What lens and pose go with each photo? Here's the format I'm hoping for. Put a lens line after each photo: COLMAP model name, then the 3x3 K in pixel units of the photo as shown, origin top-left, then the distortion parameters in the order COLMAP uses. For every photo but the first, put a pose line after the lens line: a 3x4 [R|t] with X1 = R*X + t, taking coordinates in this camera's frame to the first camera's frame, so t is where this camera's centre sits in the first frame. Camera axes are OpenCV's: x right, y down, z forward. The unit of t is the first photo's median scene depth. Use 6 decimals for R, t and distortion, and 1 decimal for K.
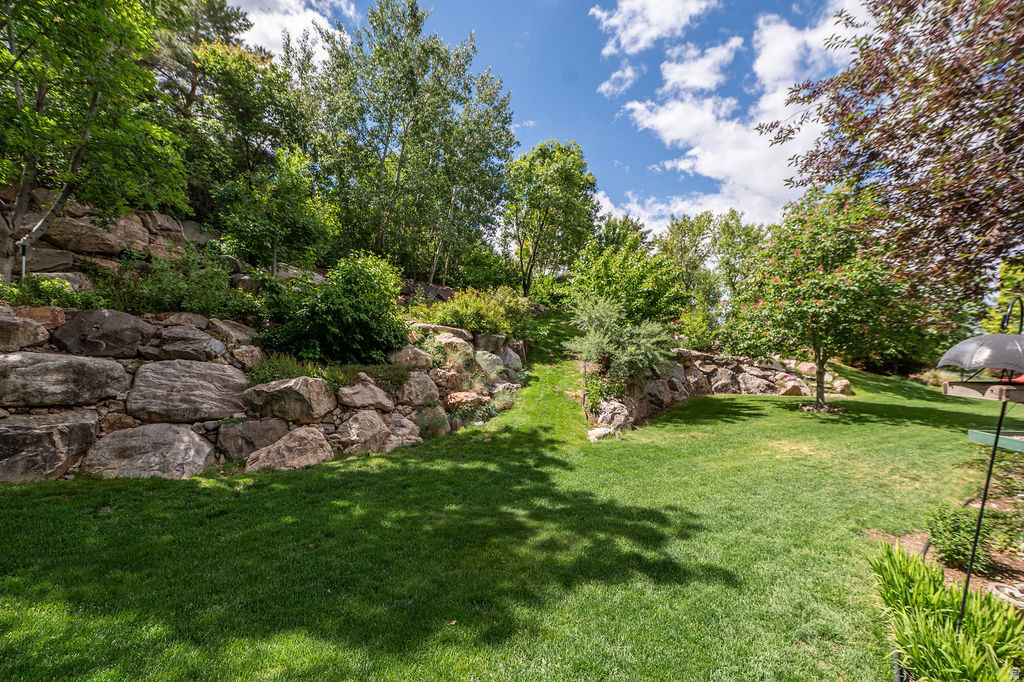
lens RADIAL K [[407.3, 0, 511.4], [0, 407.3, 343.5], [0, 0, 1]] dist [-0.009169, -0.000791]
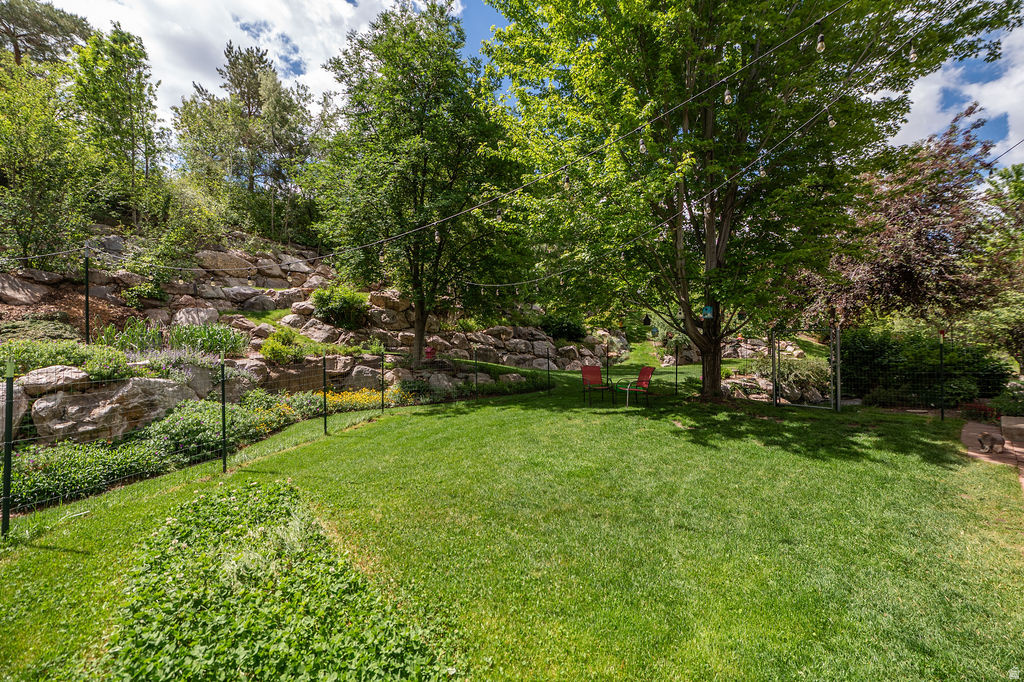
lens RADIAL K [[407.3, 0, 512.7], [0, 407.3, 339.4], [0, 0, 1]] dist [-0.009169, -0.000791]
pose [[0.994580, -0.019698, -0.102094, -0.411206], [0.021018, 0.999709, 0.011867, -0.009626], [0.101830, -0.013949, 0.994704, -1.447468]]
